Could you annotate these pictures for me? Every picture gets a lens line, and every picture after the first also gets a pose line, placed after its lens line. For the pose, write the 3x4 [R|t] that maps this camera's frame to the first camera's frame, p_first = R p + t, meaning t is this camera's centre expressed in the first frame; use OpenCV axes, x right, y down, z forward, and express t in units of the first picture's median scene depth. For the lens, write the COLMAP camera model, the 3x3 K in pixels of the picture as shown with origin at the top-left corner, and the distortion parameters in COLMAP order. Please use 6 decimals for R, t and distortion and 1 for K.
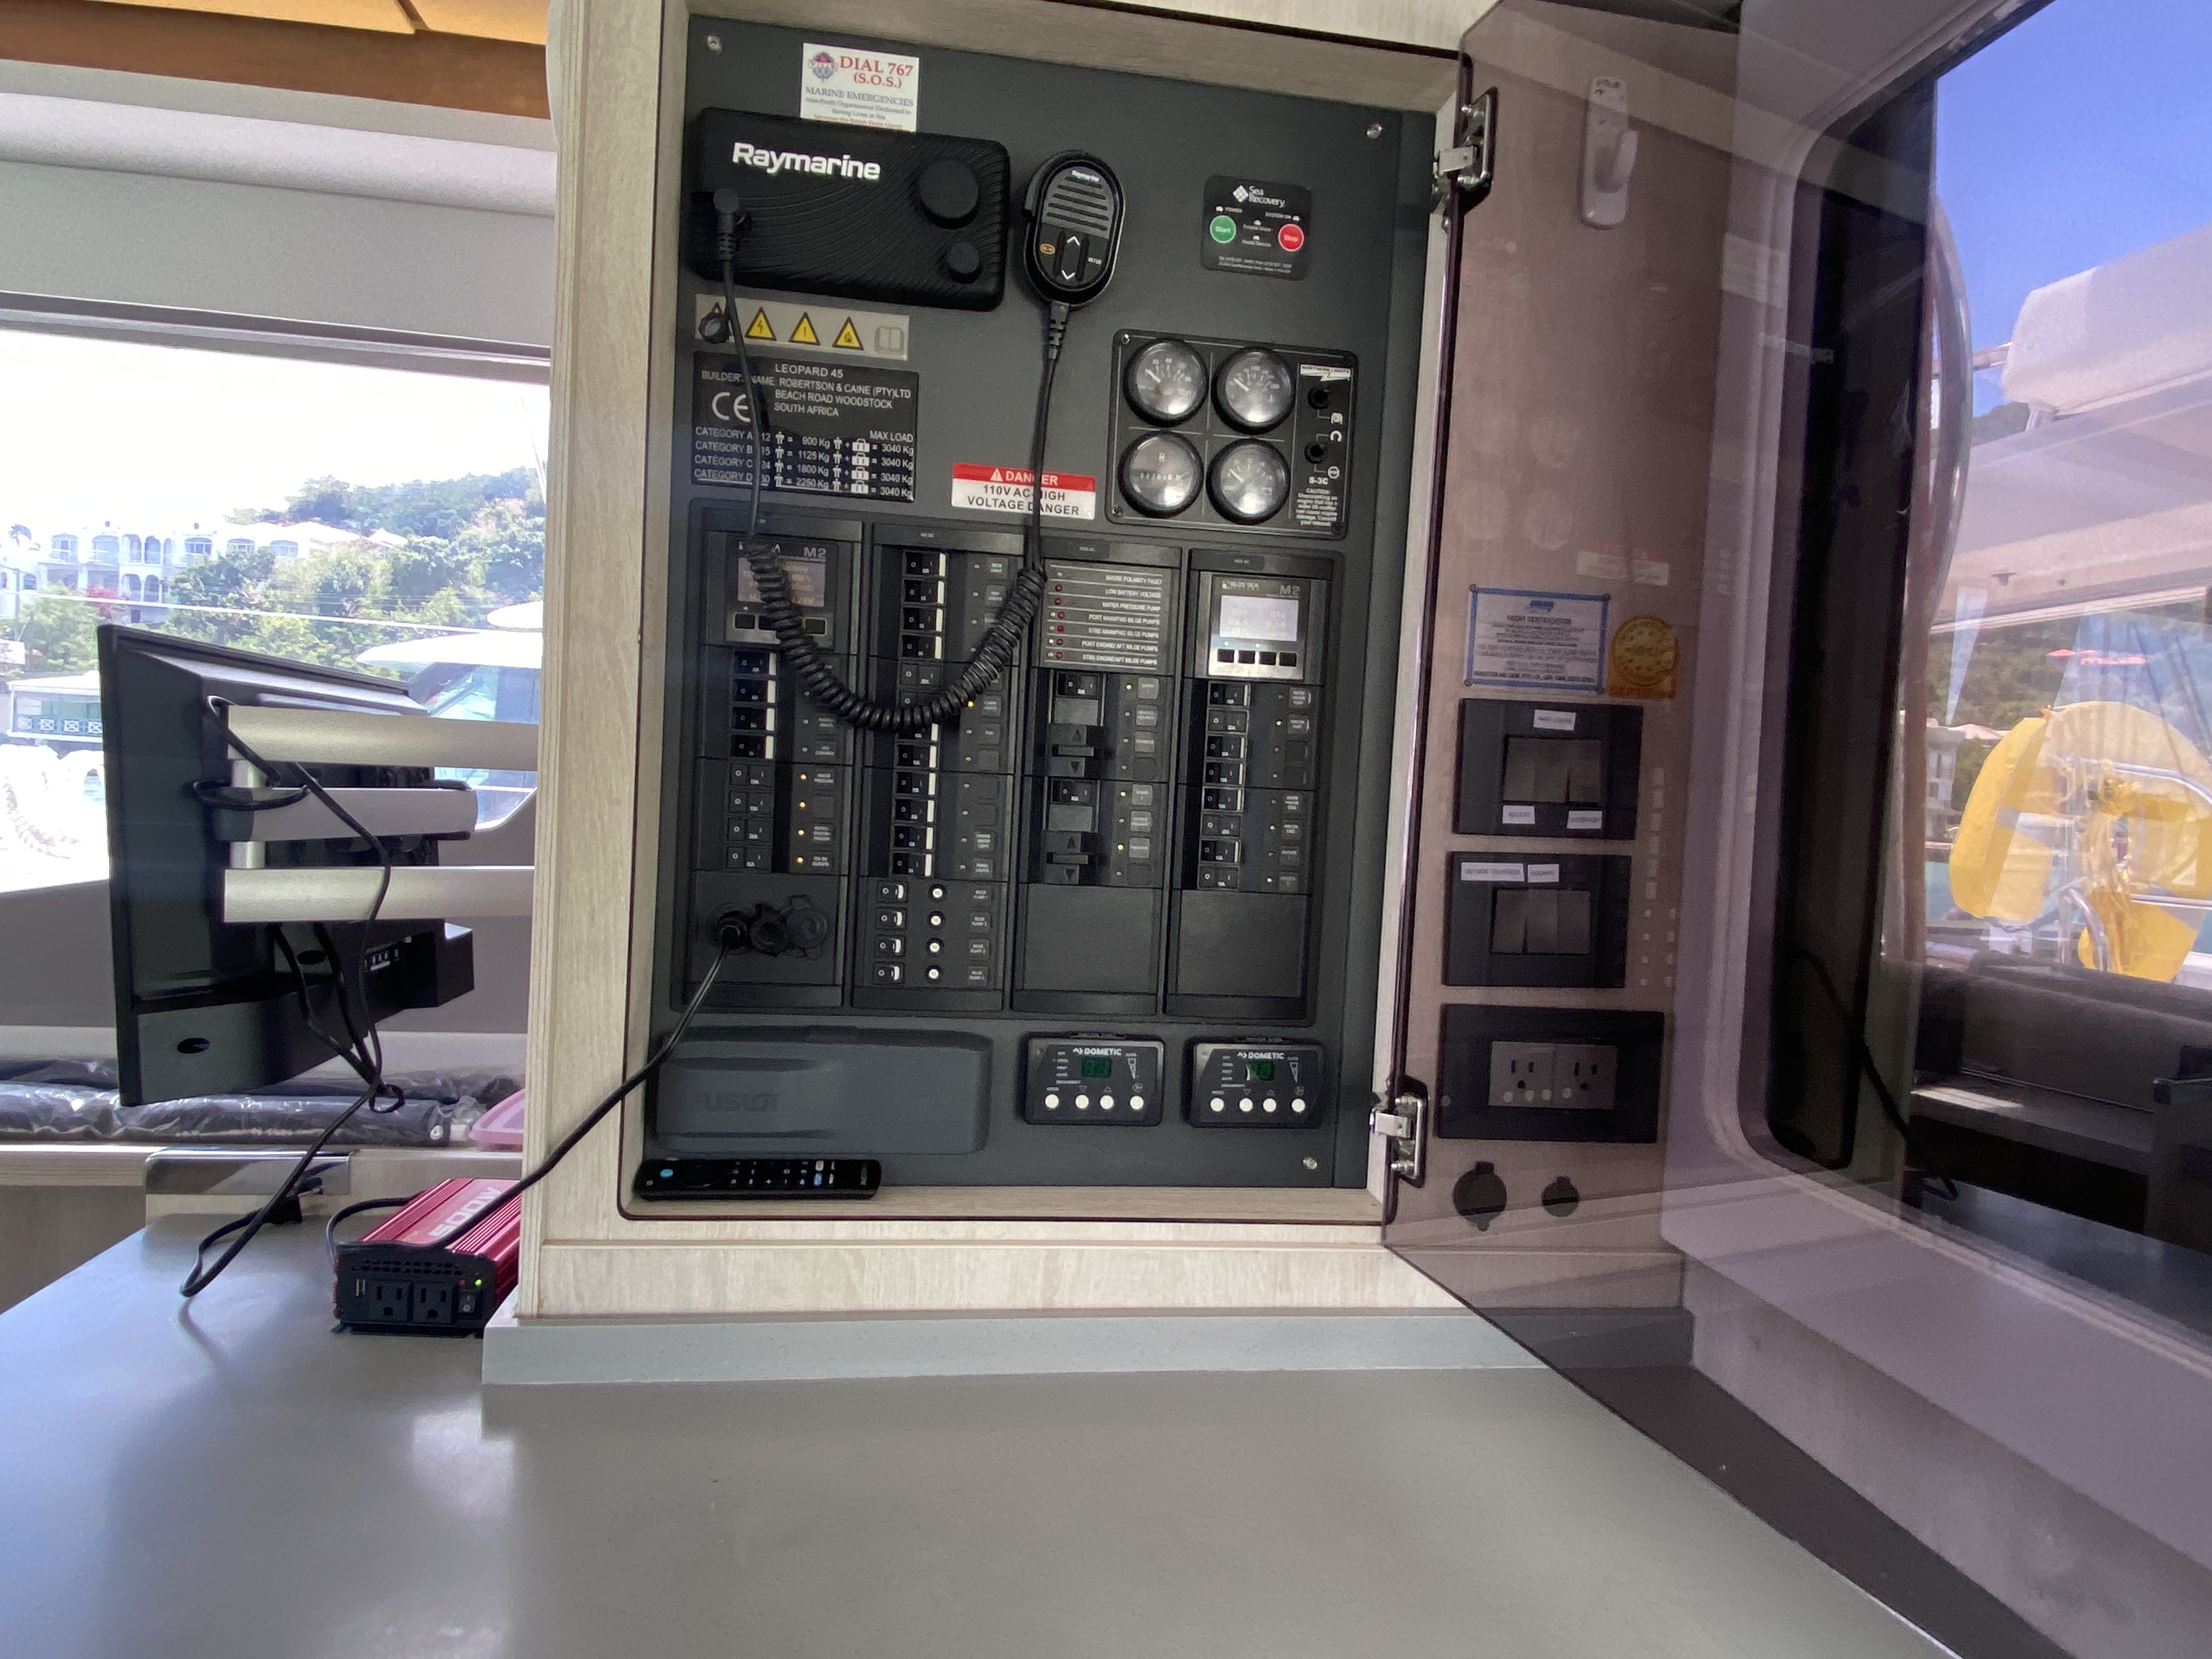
lens RADIAL K [[1272.3, 0, 1113.7], [0, 1272.3, 821.9], [0, 0, 1]] dist [0.043240, -0.040707]
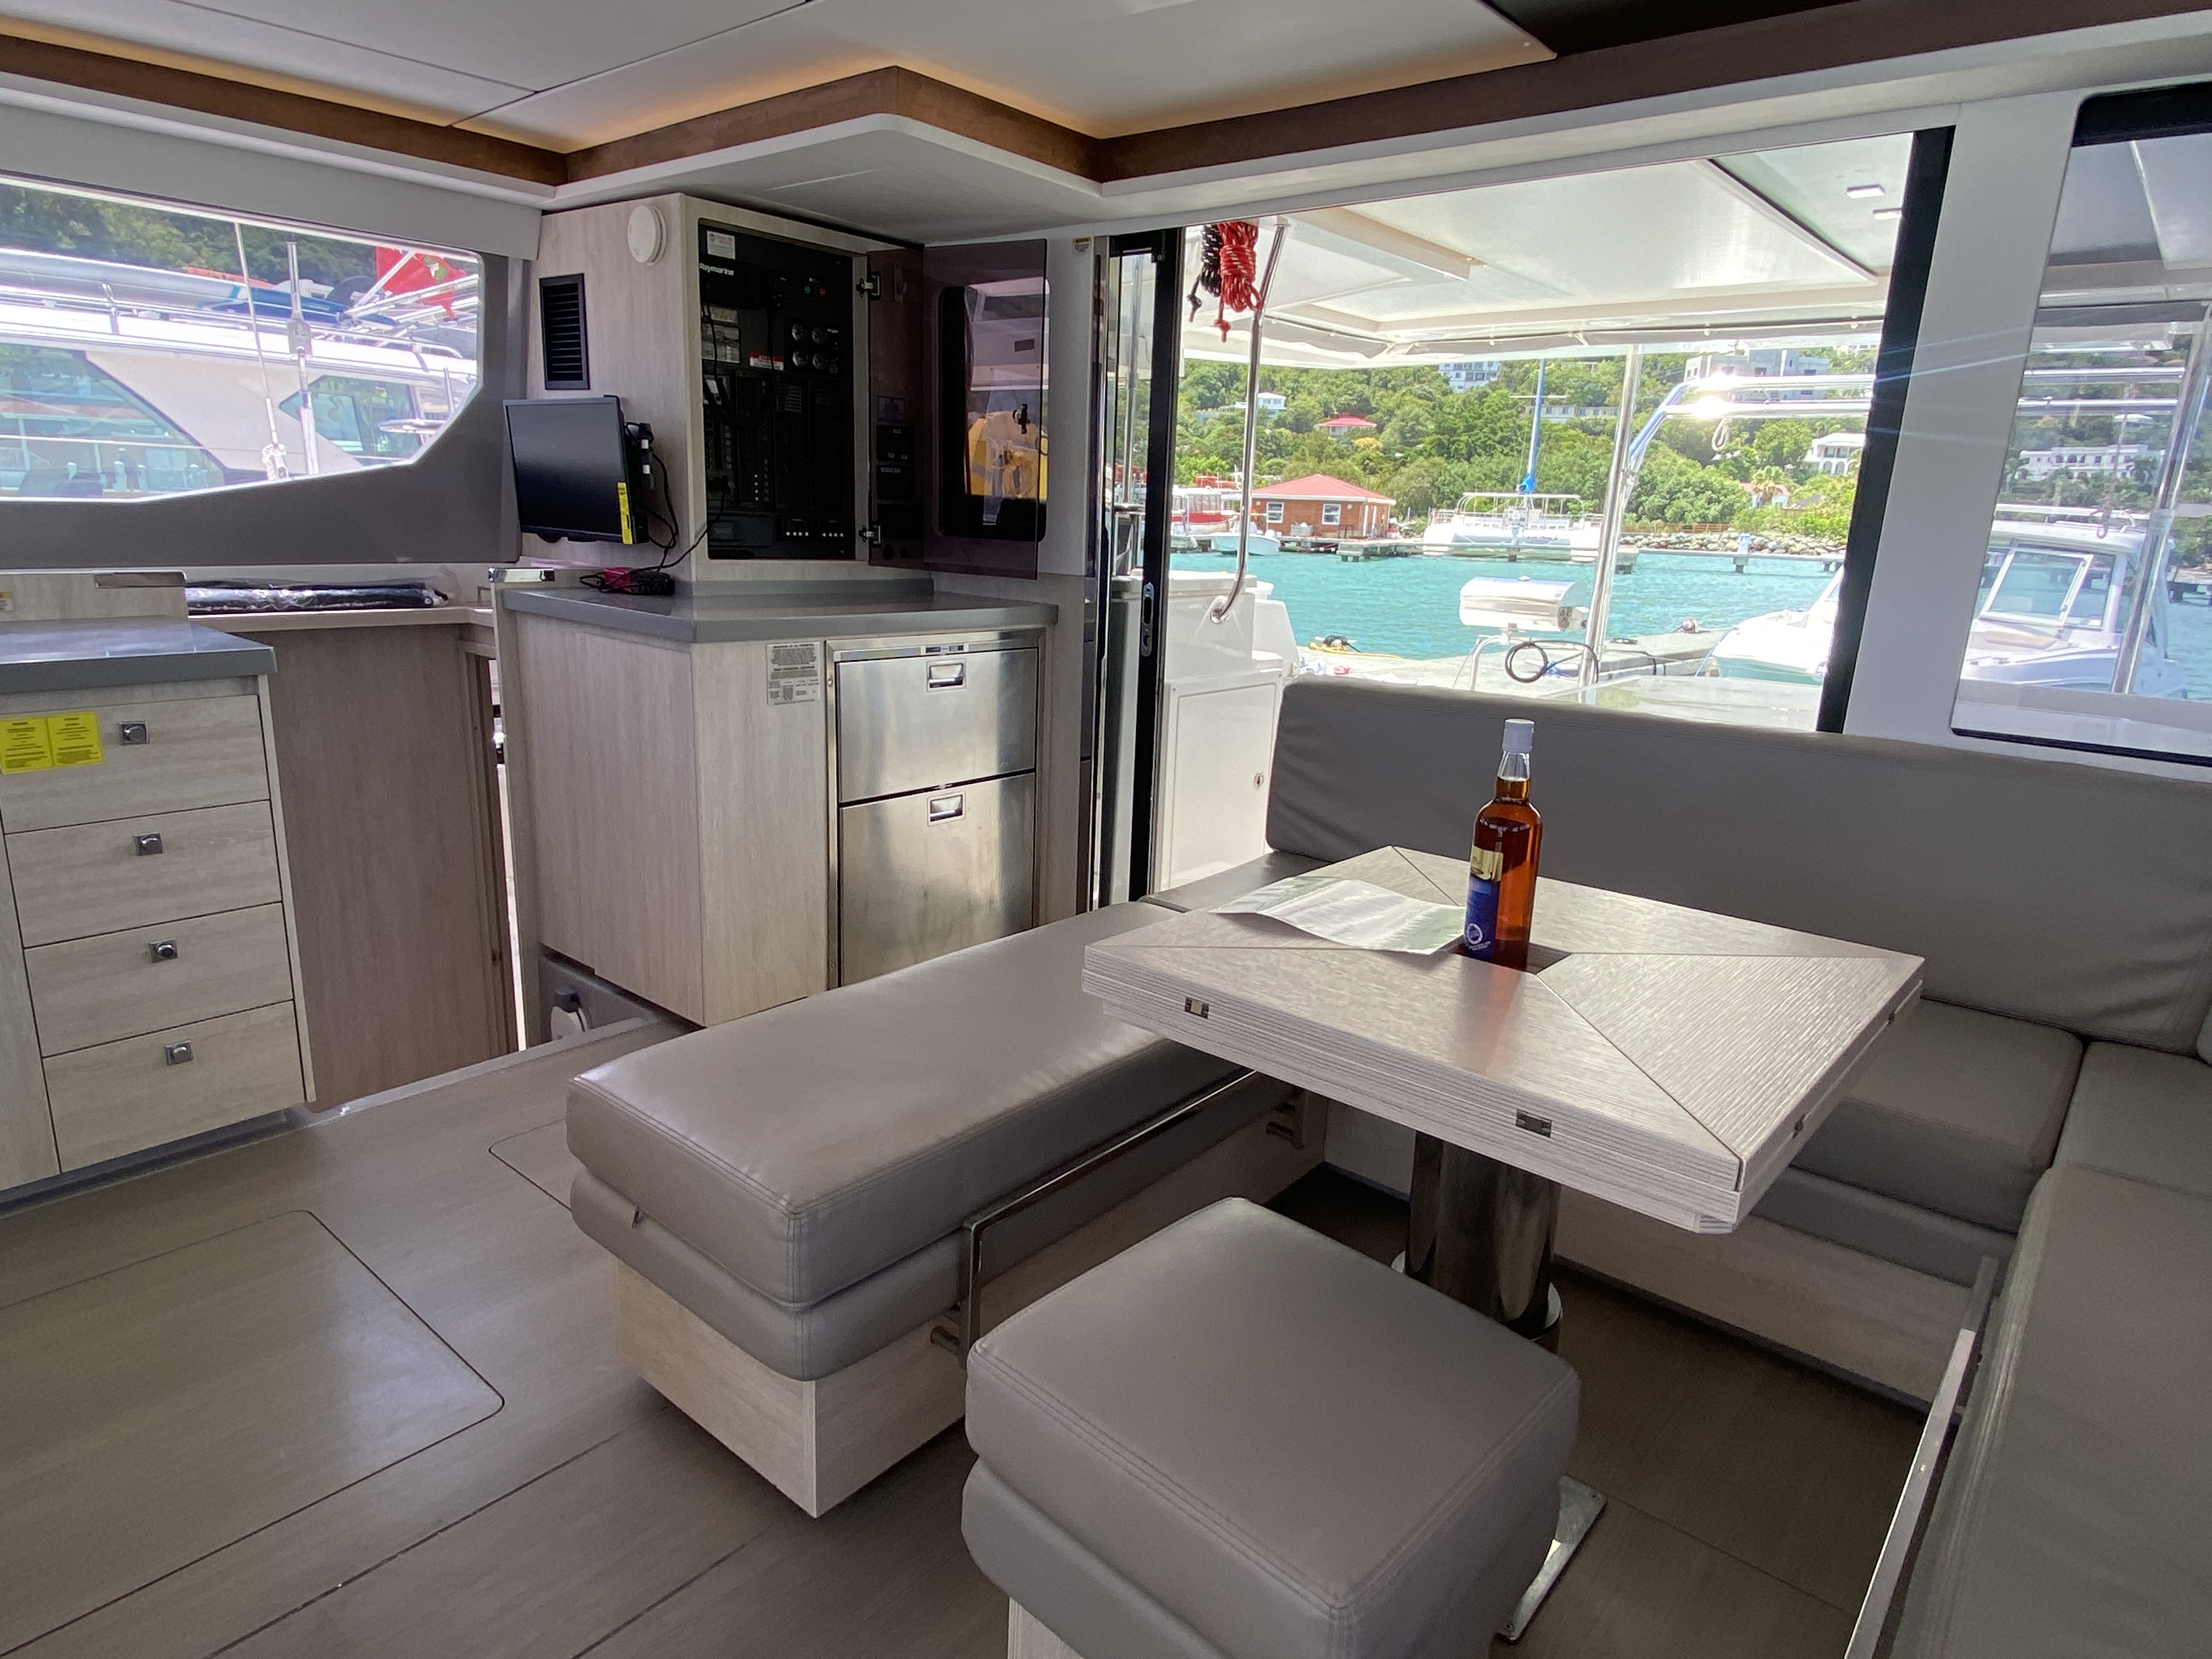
lens RADIAL K [[1272.3, 0, 1113.7], [0, 1272.3, 821.9], [0, 0, 1]] dist [0.043240, -0.040707]
pose [[0.748990, -0.185022, 0.636224, -1.950298], [0.011978, 0.963844, 0.266198, 0.045097], [-0.662473, -0.191759, 0.724126, -2.630403]]
